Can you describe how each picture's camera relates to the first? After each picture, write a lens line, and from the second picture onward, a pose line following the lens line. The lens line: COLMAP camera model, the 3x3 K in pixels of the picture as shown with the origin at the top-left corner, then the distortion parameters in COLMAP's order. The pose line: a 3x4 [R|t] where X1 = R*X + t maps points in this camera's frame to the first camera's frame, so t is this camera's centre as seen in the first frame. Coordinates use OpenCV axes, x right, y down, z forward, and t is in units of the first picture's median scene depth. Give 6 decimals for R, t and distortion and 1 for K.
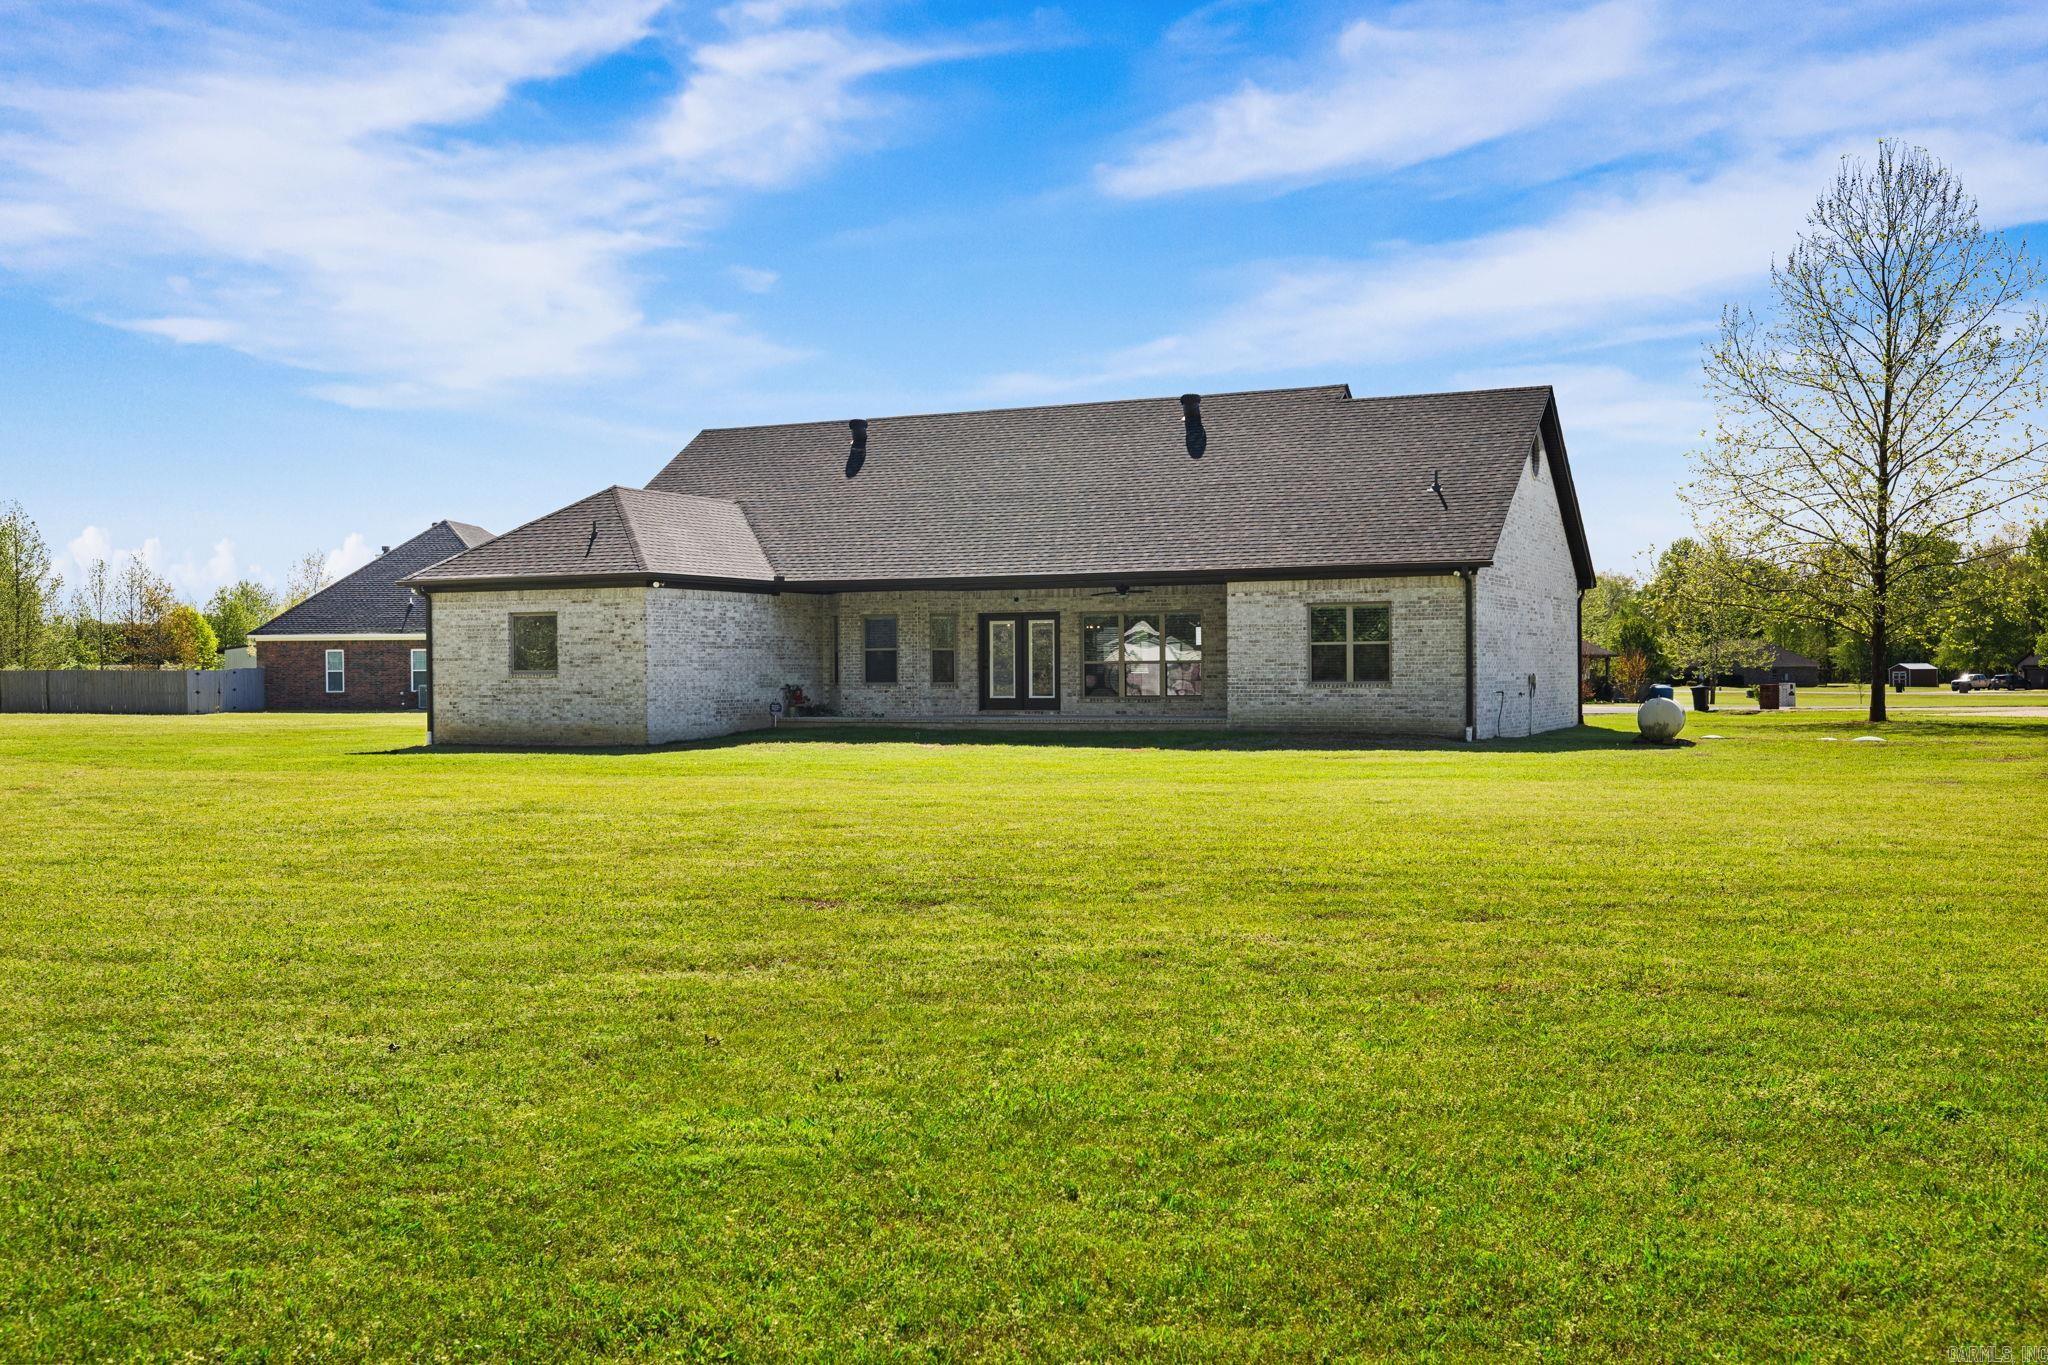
lens RADIAL K [[2010.9, 0, 1045.2], [0, 2010.9, 688.5], [0, 0, 1]] dist [0.001165, 0.009390]
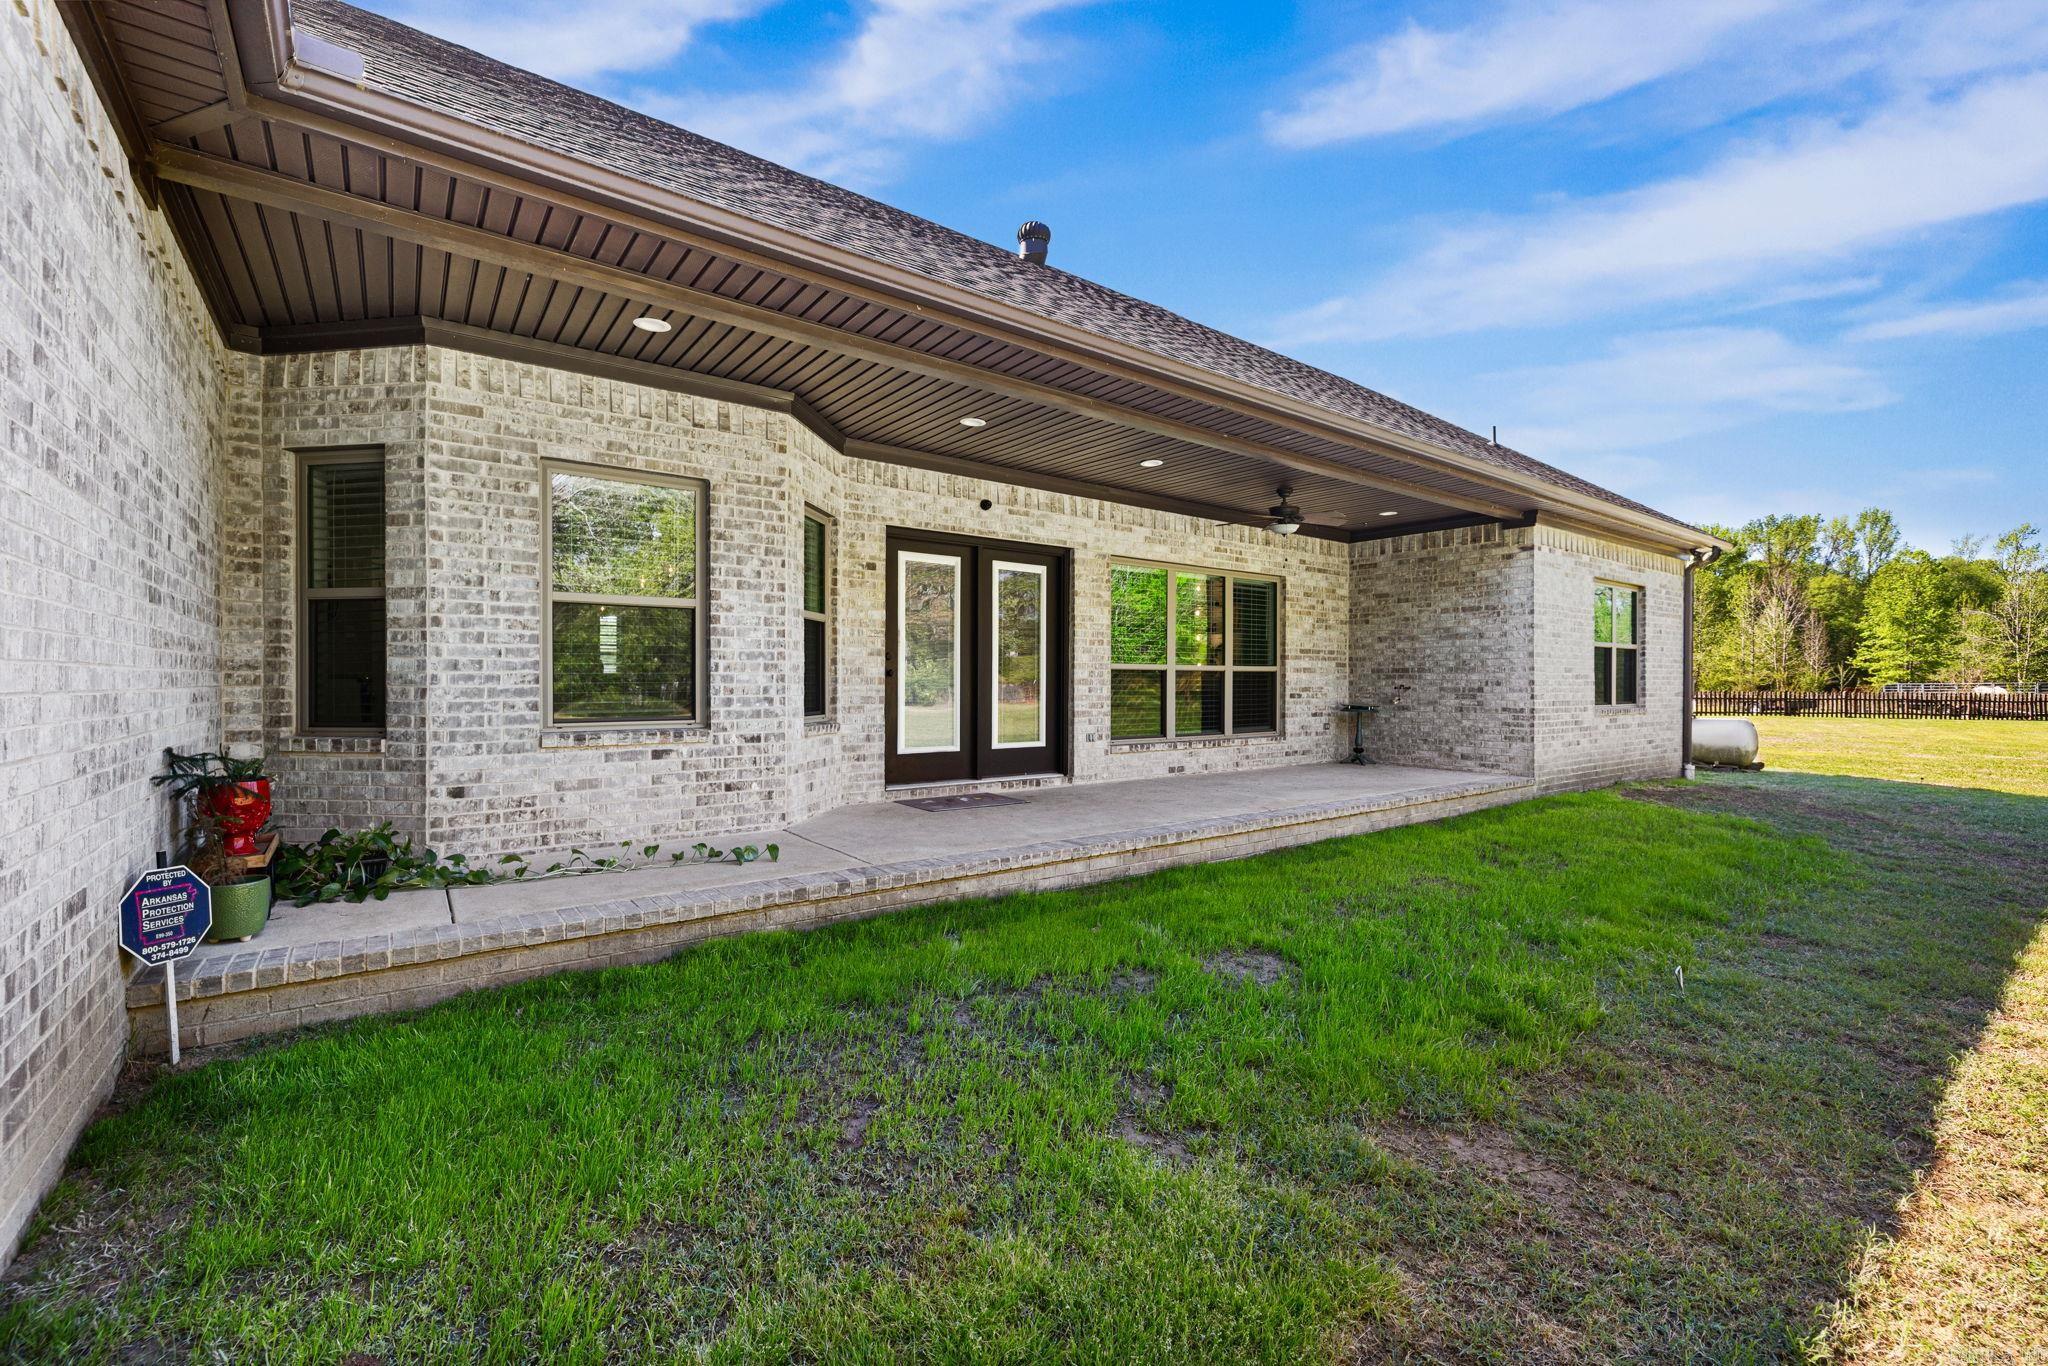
lens RADIAL K [[851.4, 0, 1024.0], [0, 851.4, 683.0], [0, 0, 1]] dist [0.001010, -0.000132]
pose [[0.473664, 0.007604, 0.880673, -0.181667], [0.001594, 0.999954, -0.009491, -0.008077], [-0.880704, 0.005900, 0.473630, 1.036282]]
